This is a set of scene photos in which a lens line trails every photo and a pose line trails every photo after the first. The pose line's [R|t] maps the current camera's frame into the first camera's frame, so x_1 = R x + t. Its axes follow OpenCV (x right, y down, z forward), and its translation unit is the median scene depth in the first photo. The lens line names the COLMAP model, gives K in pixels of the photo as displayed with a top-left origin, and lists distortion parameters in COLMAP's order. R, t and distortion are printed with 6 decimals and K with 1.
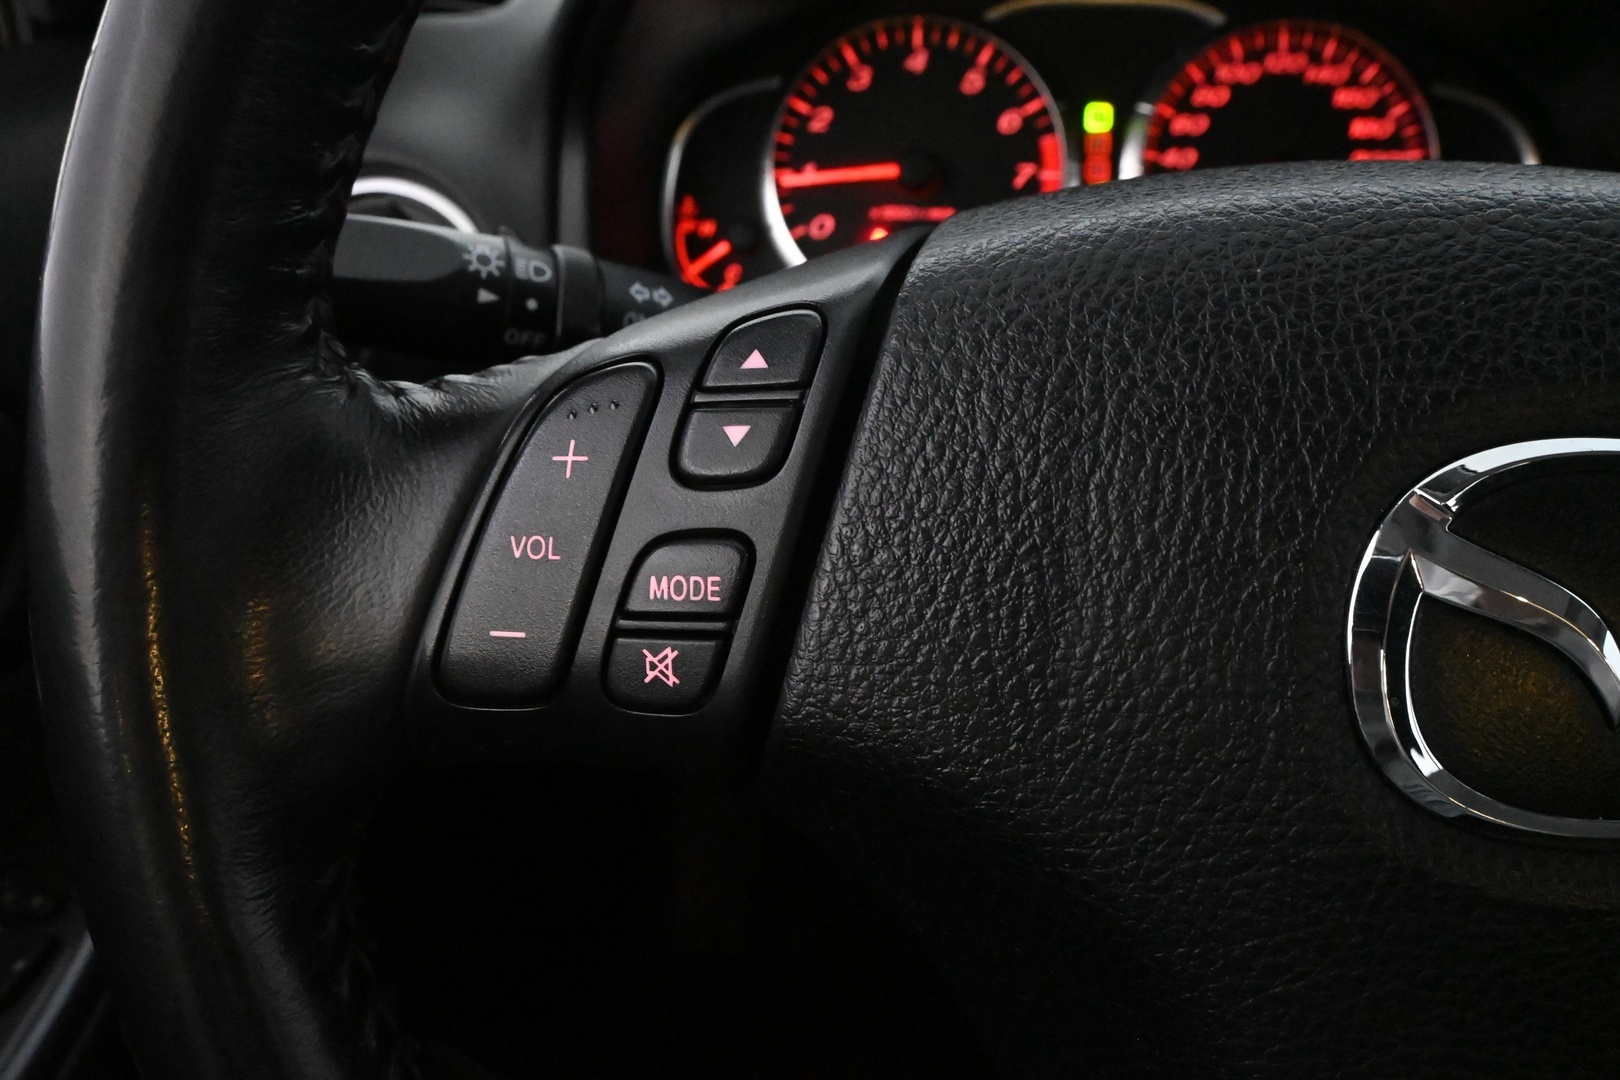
lens RADIAL K [[1157.3, 0, 821.0], [0, 1157.3, 540.3], [0, 0, 1]] dist [-0.039301, -0.000198]
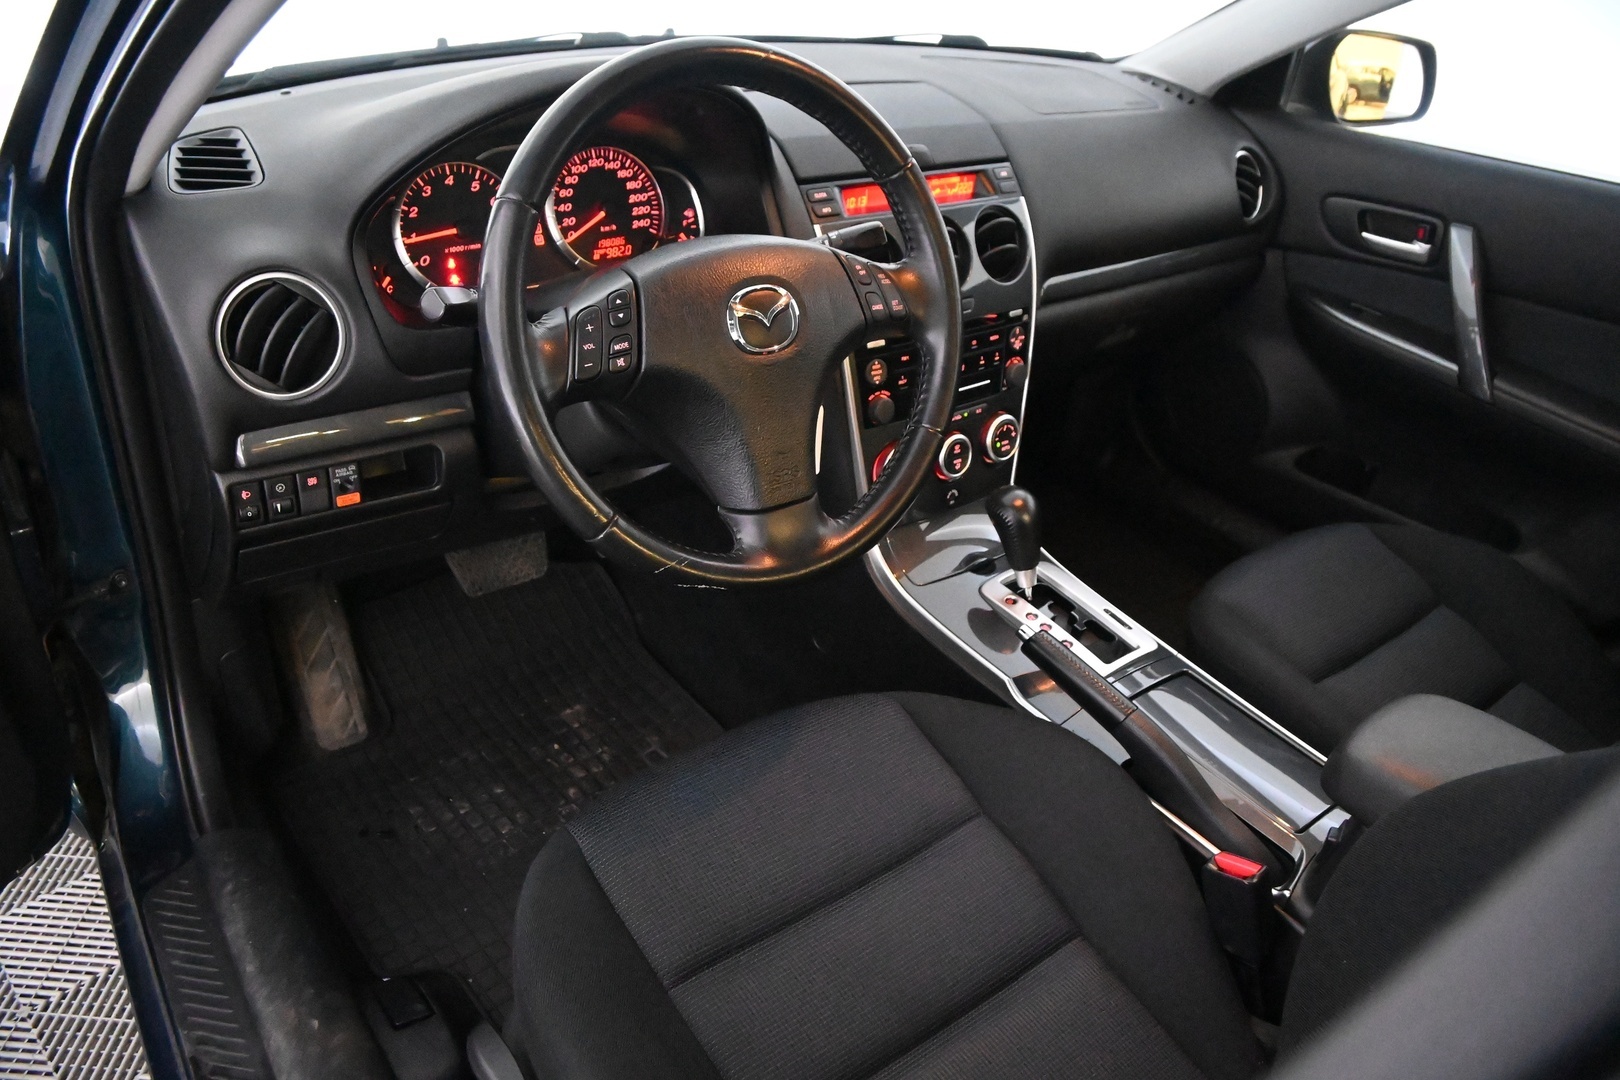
lens RADIAL K [[1158.1, 0, 810.3], [0, 1158.1, 531.7], [0, 0, 1]] dist [-0.154762, 0.003659]
pose [[0.757278, -0.279969, 0.590040, -0.855394], [0.250408, 0.958878, 0.133597, 0.112961], [-0.603180, 0.046581, 0.796244, -1.100626]]
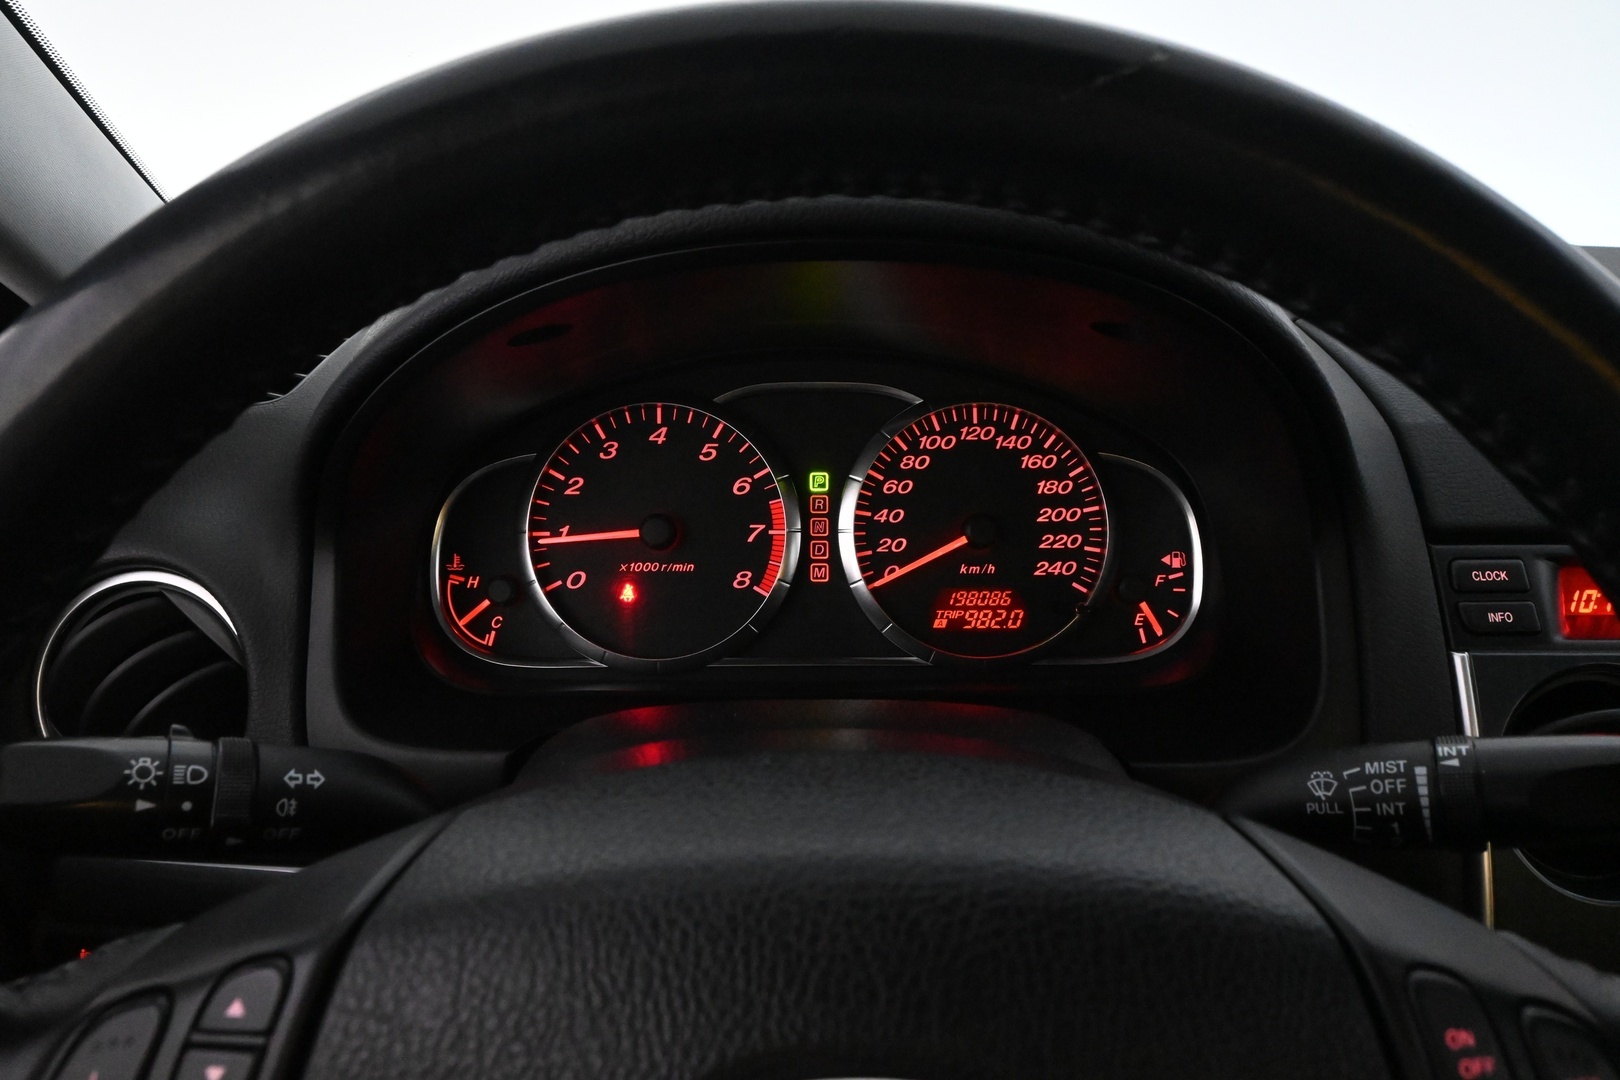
lens RADIAL K [[1123.7, 0, 810.0], [0, 1123.7, 540.0], [0, 0, 1]] dist [-0.039643, -0.002968]
pose [[0.997646, -0.016517, 0.066548, 0.159239], [0.026054, 0.989075, -0.145093, -0.150169], [-0.063425, 0.146485, 0.987177, -0.097096]]
